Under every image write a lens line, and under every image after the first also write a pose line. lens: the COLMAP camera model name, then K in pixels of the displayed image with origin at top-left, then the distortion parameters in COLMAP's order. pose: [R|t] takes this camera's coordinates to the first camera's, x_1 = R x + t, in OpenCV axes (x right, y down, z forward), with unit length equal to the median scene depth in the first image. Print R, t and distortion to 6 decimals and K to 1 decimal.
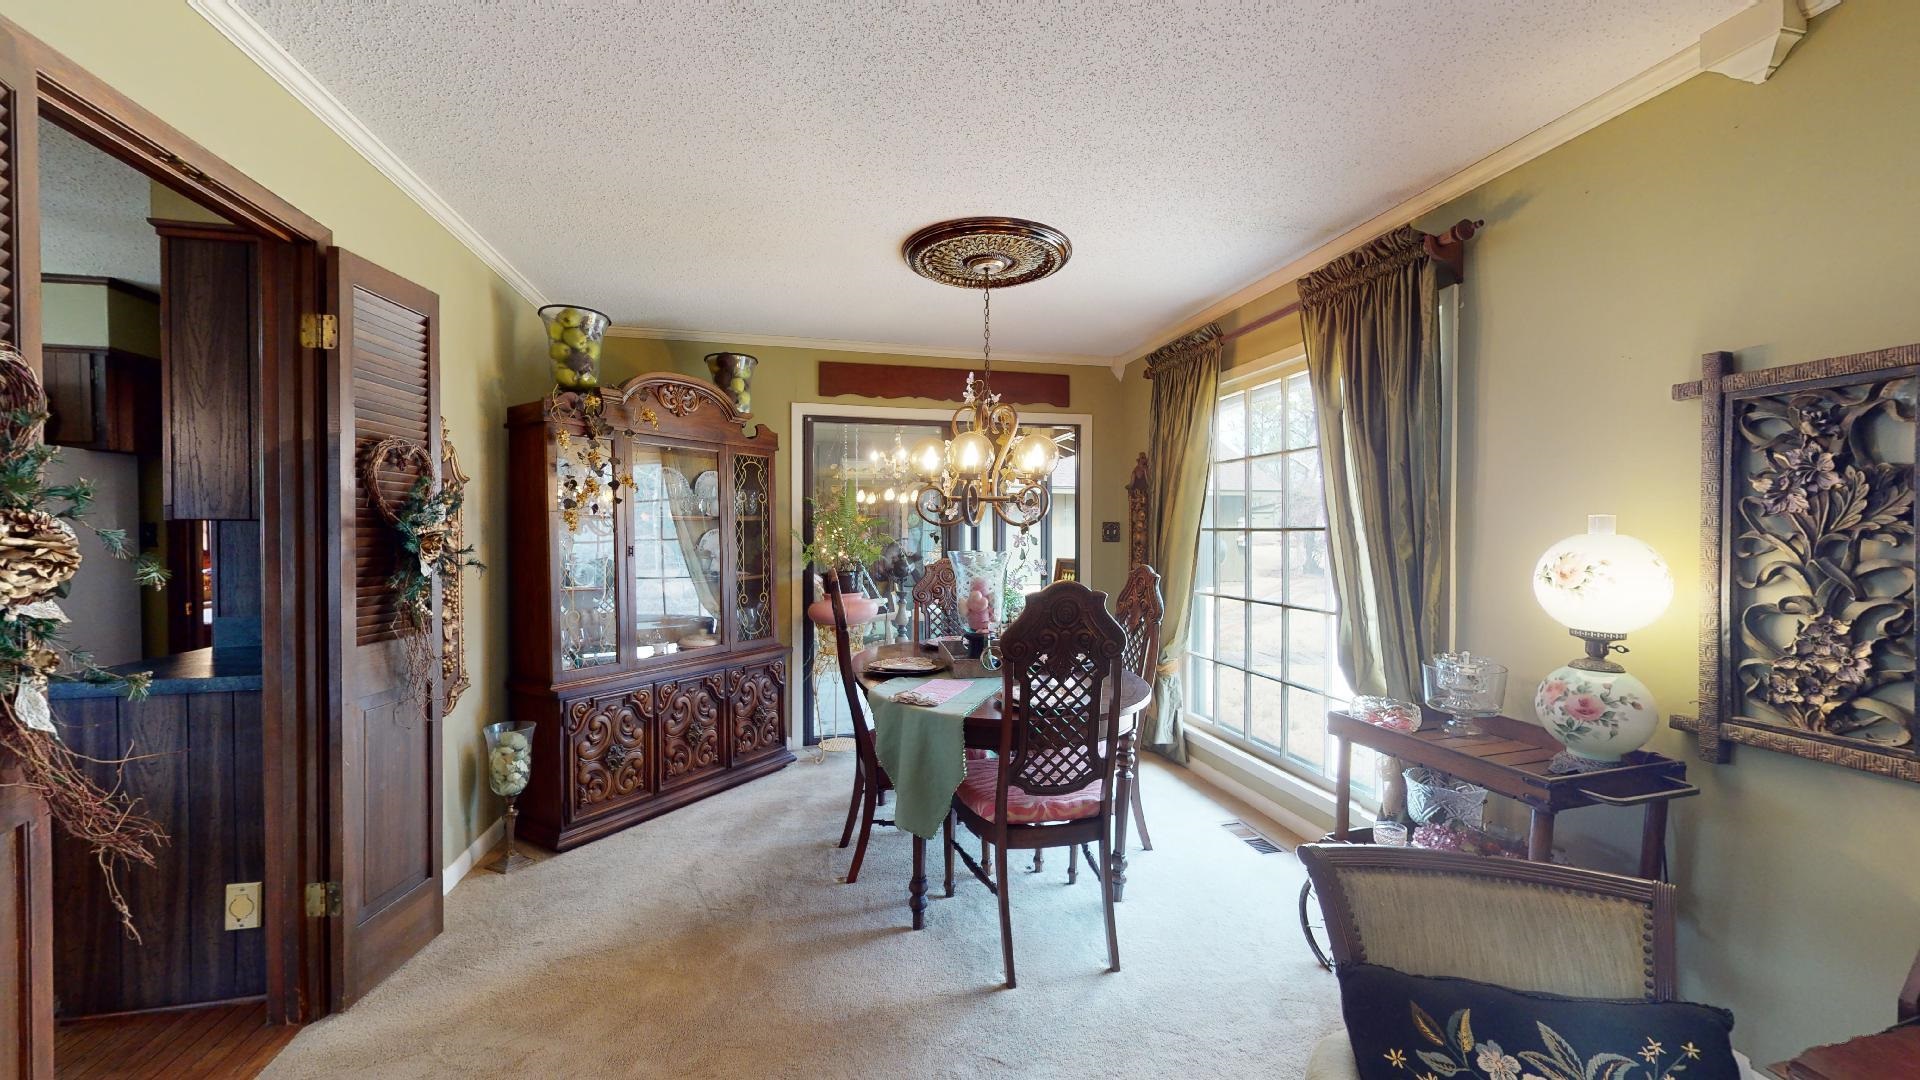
lens RADIAL K [[704.7, 0, 961.6], [0, 704.7, 546.1], [0, 0, 1]] dist [0.001182, 0.000084]
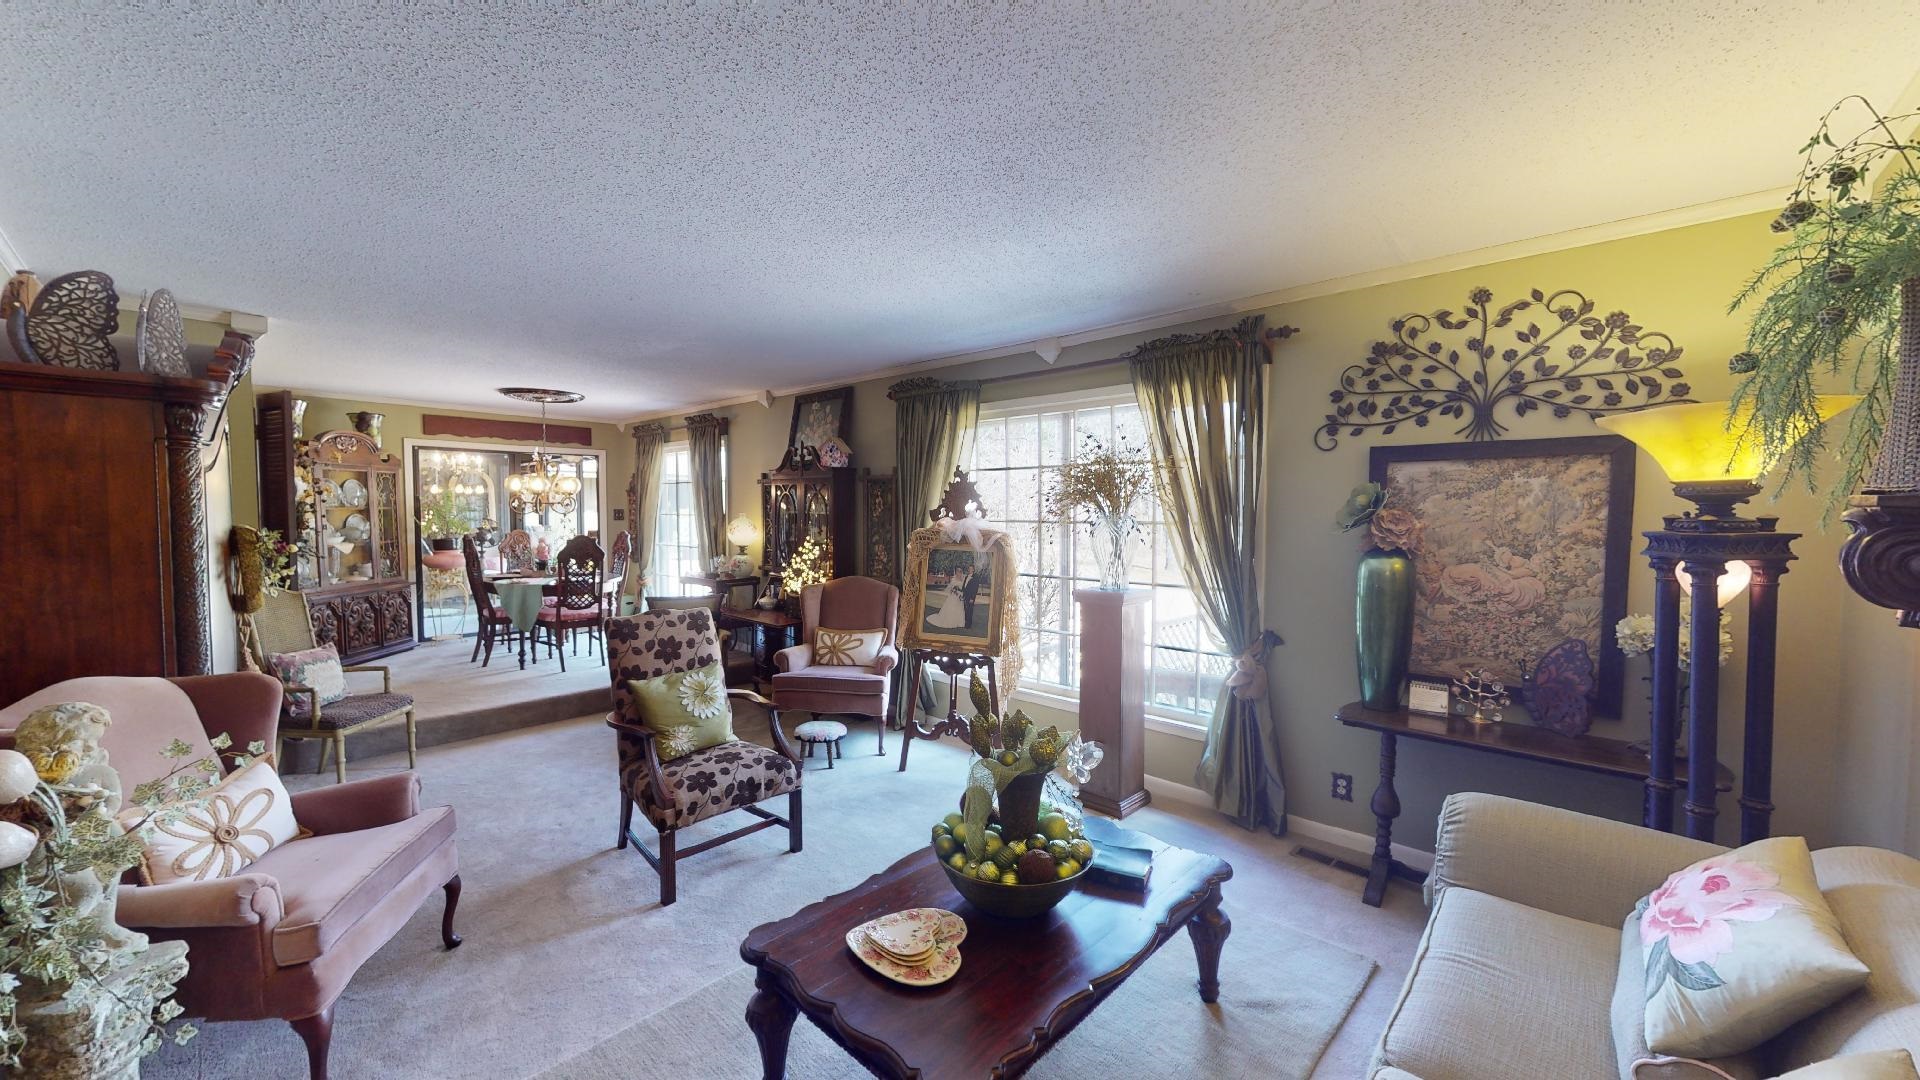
lens RADIAL K [[704.7, 0, 958.4], [0, 704.7, 545.0], [0, 0, 1]] dist [0.001182, 0.000084]
pose [[0.826390, -0.025712, 0.562510, -0.119076], [0.006318, 0.999317, 0.036397, -0.003291], [-0.563062, -0.026524, 0.825989, -1.325412]]
